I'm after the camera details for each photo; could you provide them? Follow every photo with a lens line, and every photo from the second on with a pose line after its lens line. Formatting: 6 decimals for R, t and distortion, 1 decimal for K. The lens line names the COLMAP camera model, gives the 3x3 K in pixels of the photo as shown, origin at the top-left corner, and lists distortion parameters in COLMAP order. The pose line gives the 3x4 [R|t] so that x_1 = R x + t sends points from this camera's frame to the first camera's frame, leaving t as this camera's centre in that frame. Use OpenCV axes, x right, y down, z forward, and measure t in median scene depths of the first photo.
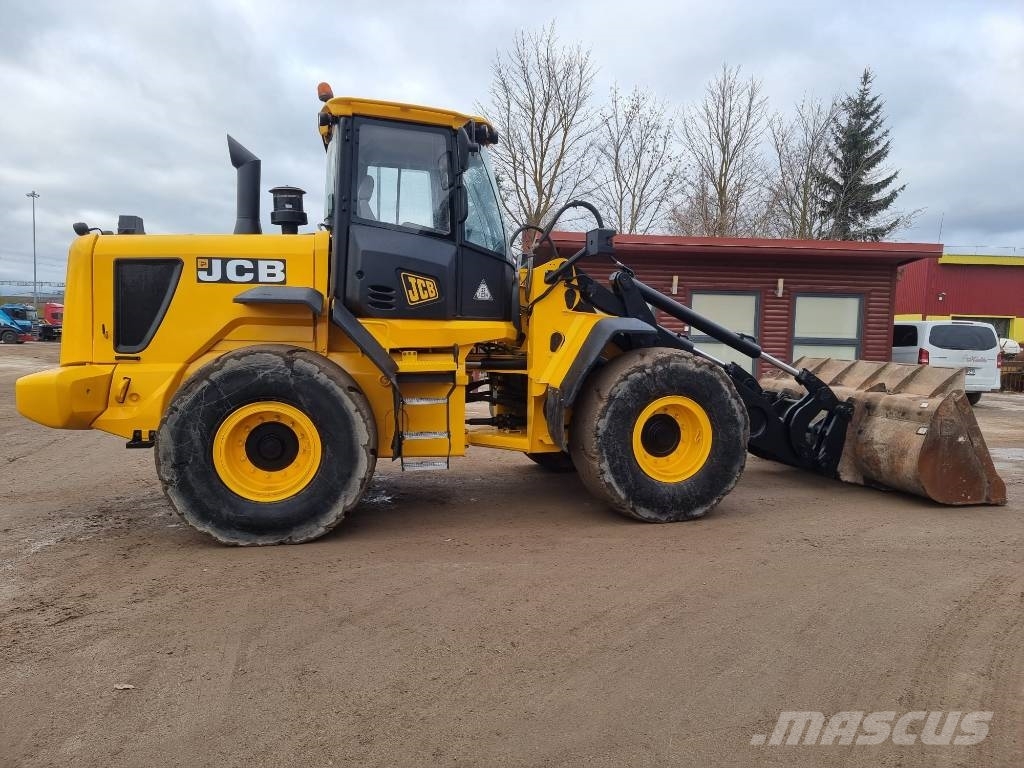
lens RADIAL K [[708.7, 0, 518.8], [0, 708.7, 382.1], [0, 0, 1]] dist [0.076659, -0.068018]
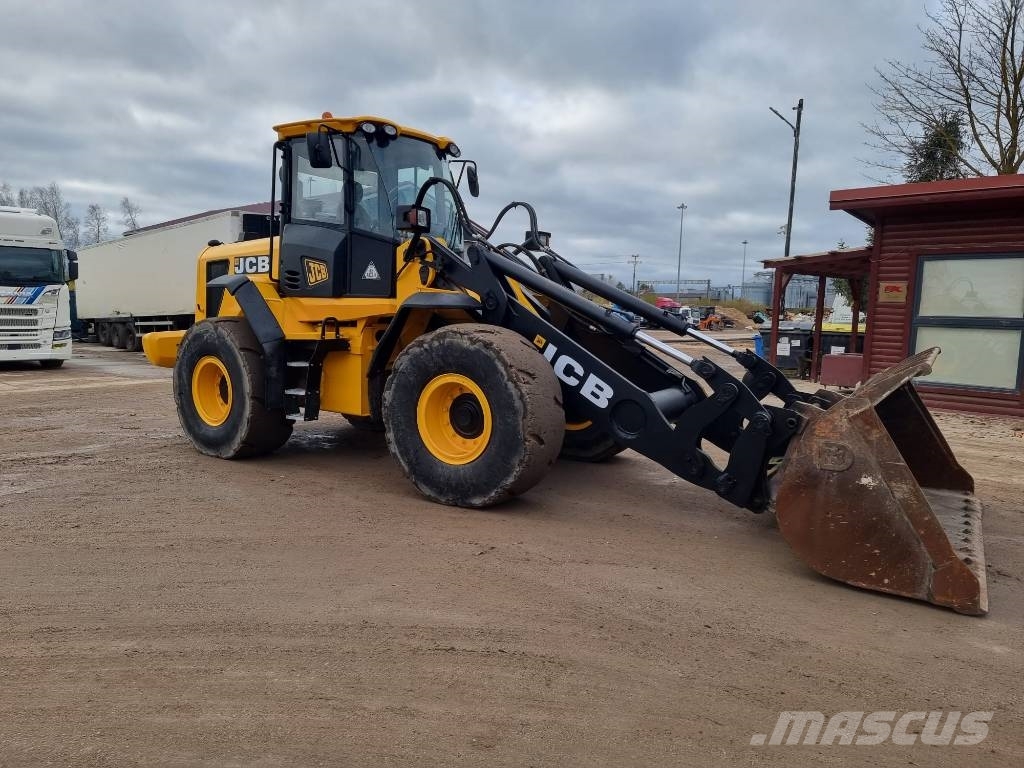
lens RADIAL K [[701.7, 0, 499.5], [0, 701.7, 386.1], [0, 0, 1]] dist [0.071909, -0.073267]
pose [[0.669632, 0.074021, -0.738995, 0.978104], [-0.059167, 0.997175, 0.046269, -0.011527], [0.740332, 0.012741, 0.672120, 0.427269]]
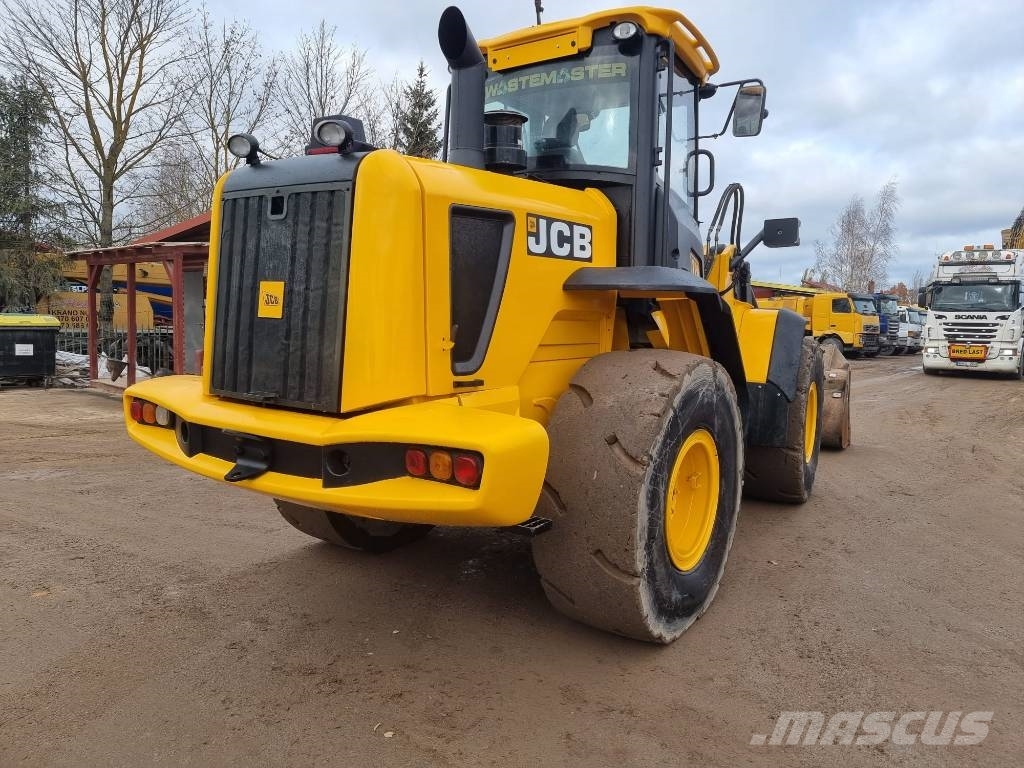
lens RADIAL K [[716.1, 0, 531.5], [0, 716.1, 380.2], [0, 0, 1]] dist [0.080551, -0.066687]
pose [[0.705847, -0.068312, 0.705062, -0.878707], [0.043003, 0.997636, 0.053609, -0.061876], [-0.707057, -0.007520, 0.707116, 0.546134]]
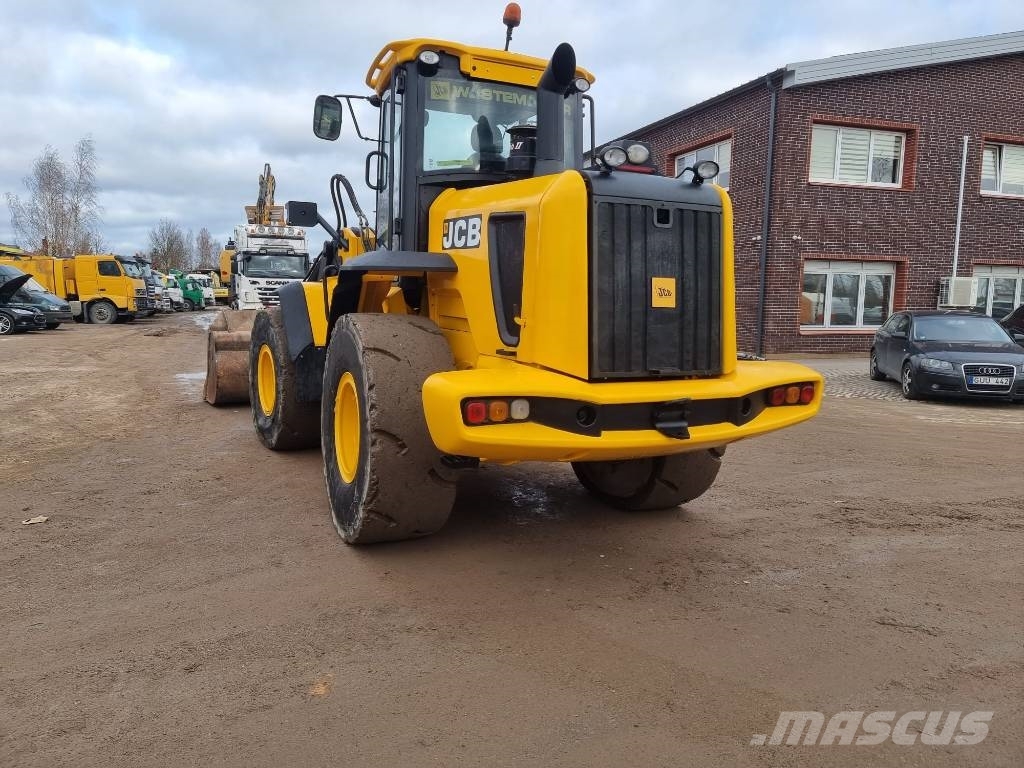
lens RADIAL K [[708.1, 0, 517.0], [0, 708.1, 366.7], [0, 0, 1]] dist [0.080948, -0.064125]
pose [[-0.255978, -0.124882, 0.958582, -1.227529], [0.048309, 0.988729, 0.141710, -0.131785], [-0.965475, 0.082583, -0.247060, 1.348181]]
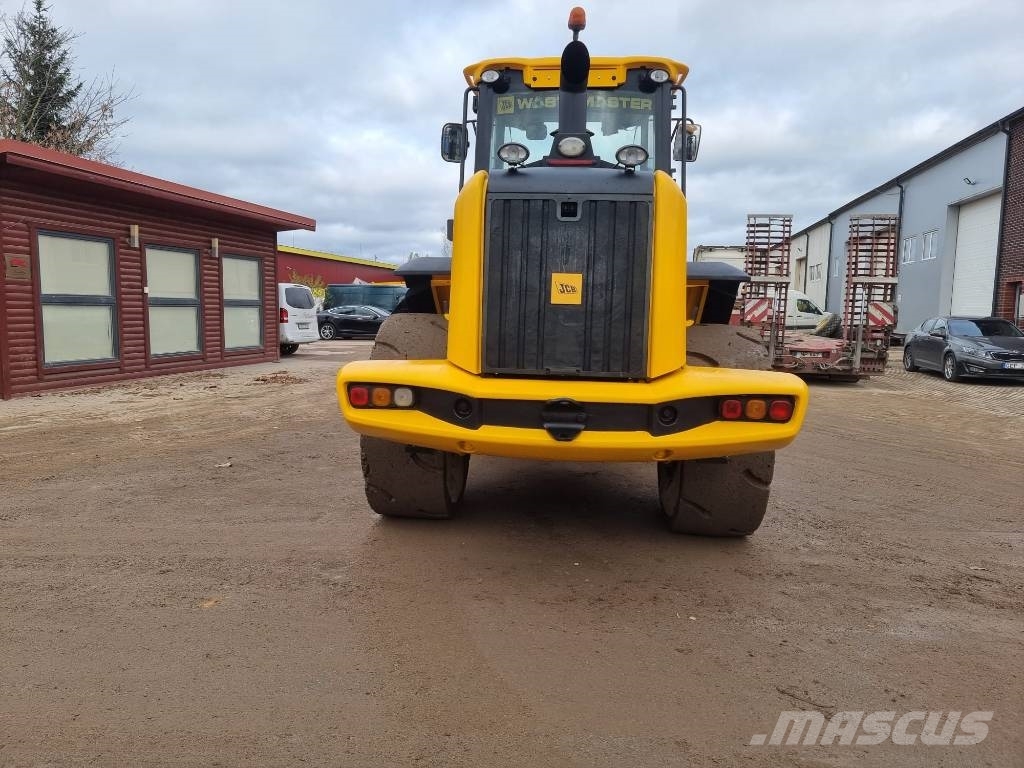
lens RADIAL K [[709.3, 0, 516.5], [0, 709.3, 376.7], [0, 0, 1]] dist [0.100200, -0.095764]
pose [[0.267068, -0.114031, 0.956907, -1.249367], [0.059205, 0.993040, 0.101813, -0.090074], [-0.961857, 0.029463, 0.271960, 0.930984]]
